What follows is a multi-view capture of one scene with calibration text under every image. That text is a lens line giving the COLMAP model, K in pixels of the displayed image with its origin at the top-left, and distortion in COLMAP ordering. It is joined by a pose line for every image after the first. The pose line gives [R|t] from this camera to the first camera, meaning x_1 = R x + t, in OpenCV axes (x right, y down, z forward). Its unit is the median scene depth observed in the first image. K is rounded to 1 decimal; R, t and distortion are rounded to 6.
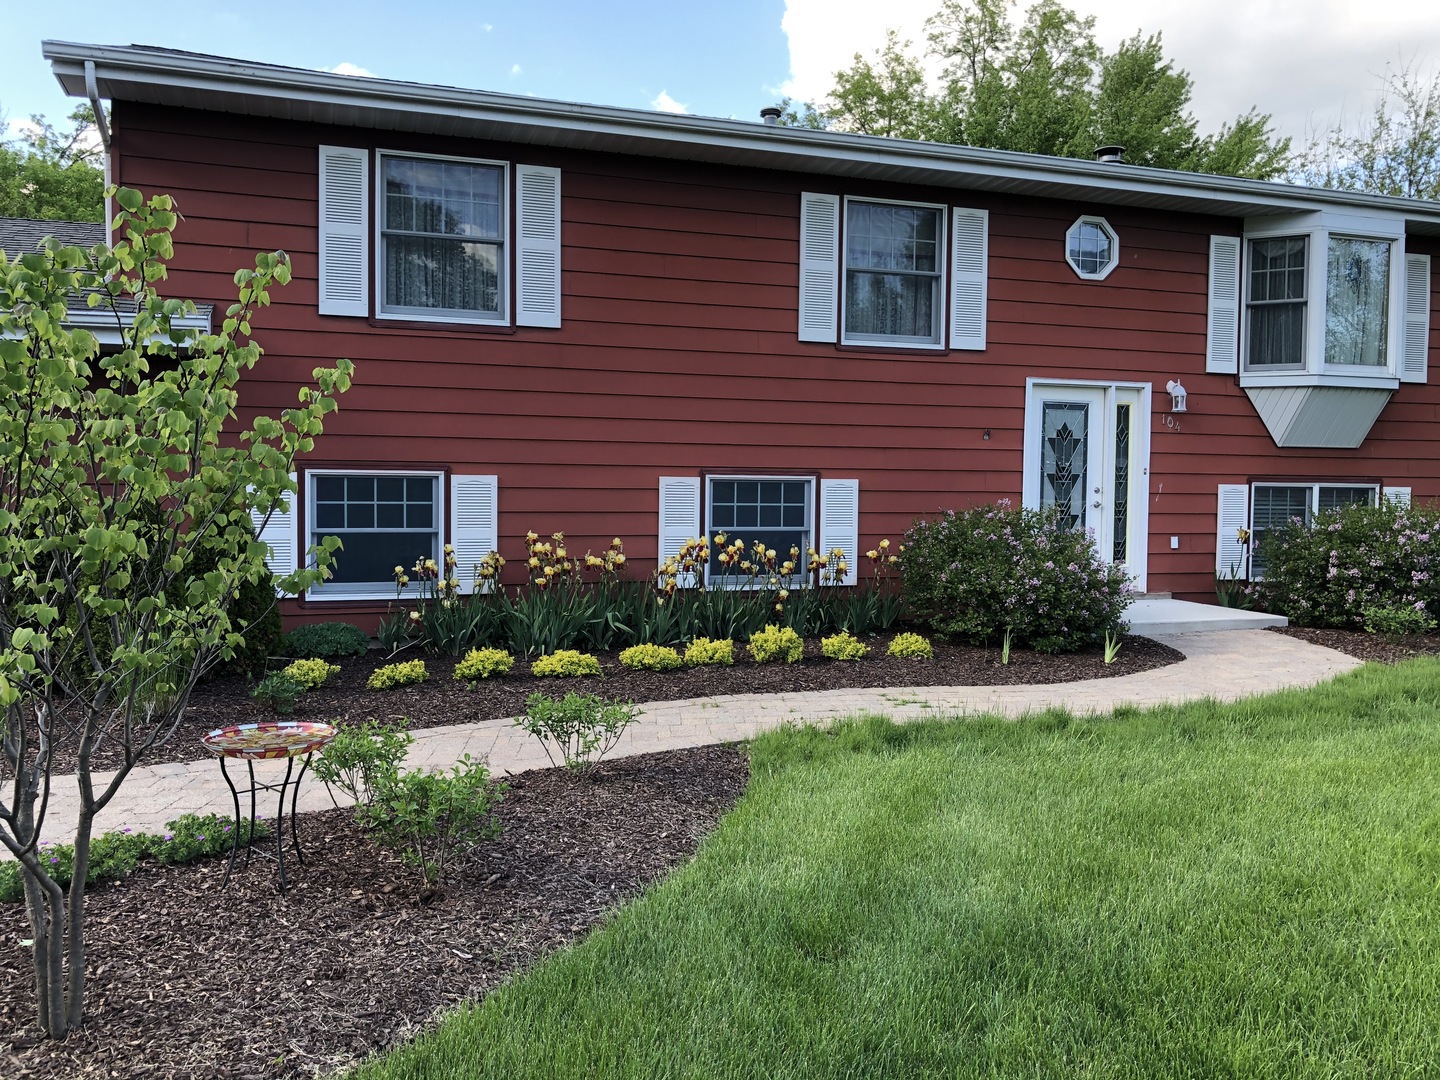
lens RADIAL K [[1191.2, 0, 720.9], [0, 1191.2, 542.1], [0, 0, 1]] dist [0.031000, -0.041074]
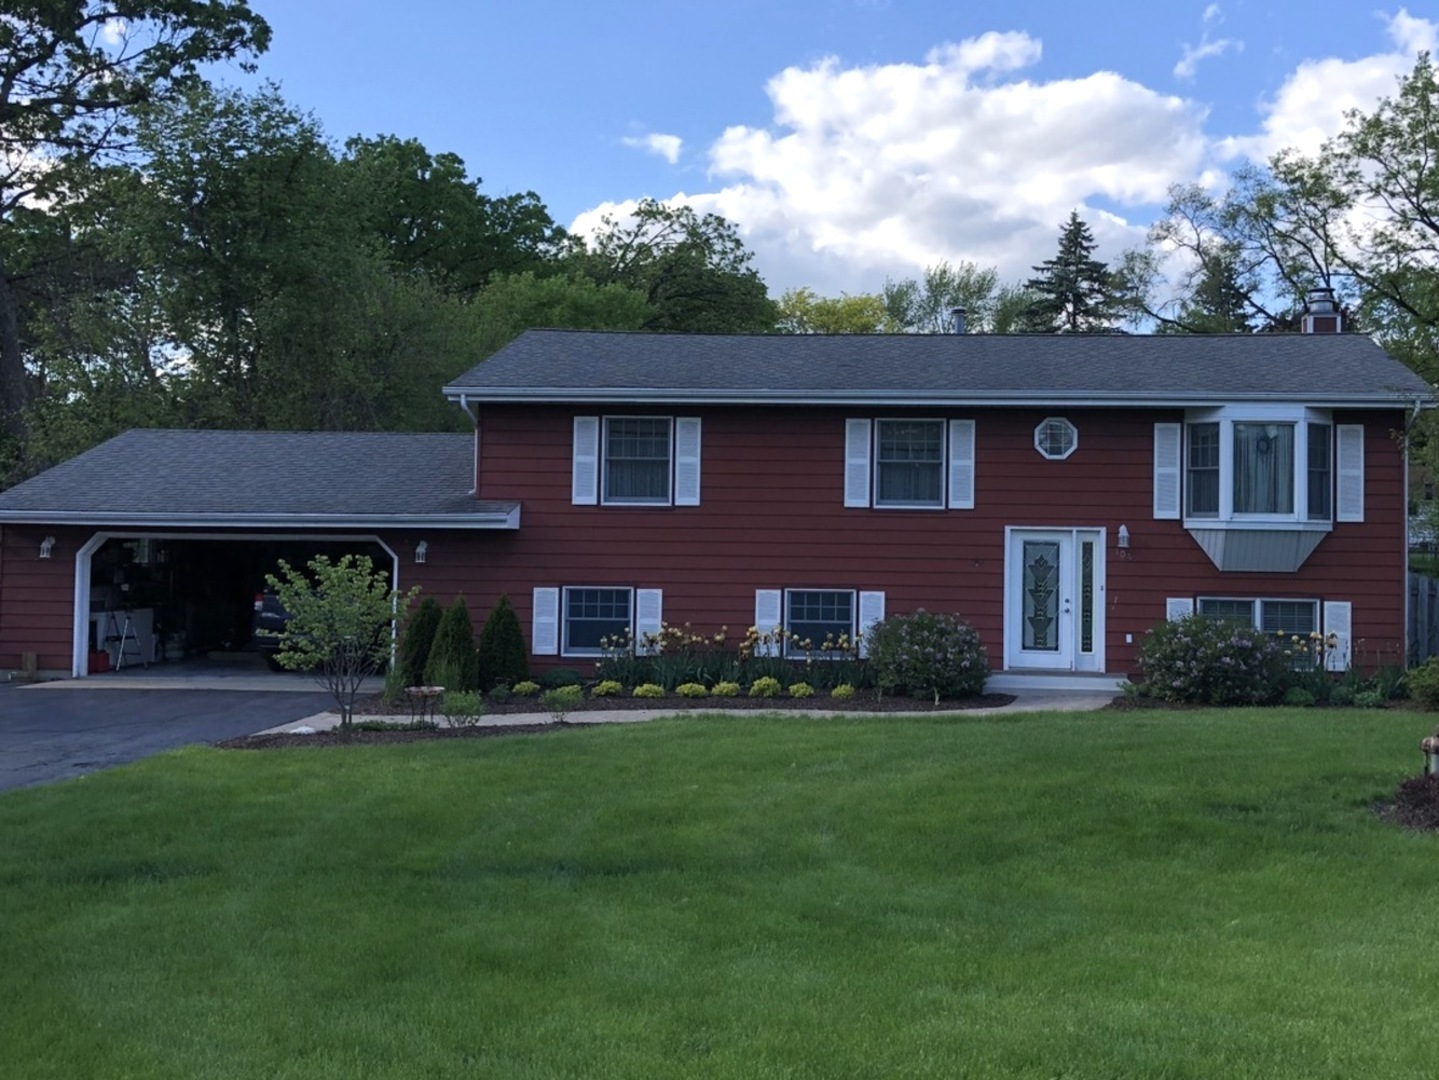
lens RADIAL K [[1190.4, 0, 720.9], [0, 1190.4, 538.0], [0, 0, 1]] dist [0.031000, -0.041074]
pose [[0.915182, 0.002025, -0.403035, 0.545701], [-0.021208, 0.998844, -0.043138, -0.050676], [0.402481, 0.048027, 0.914167, -0.537296]]
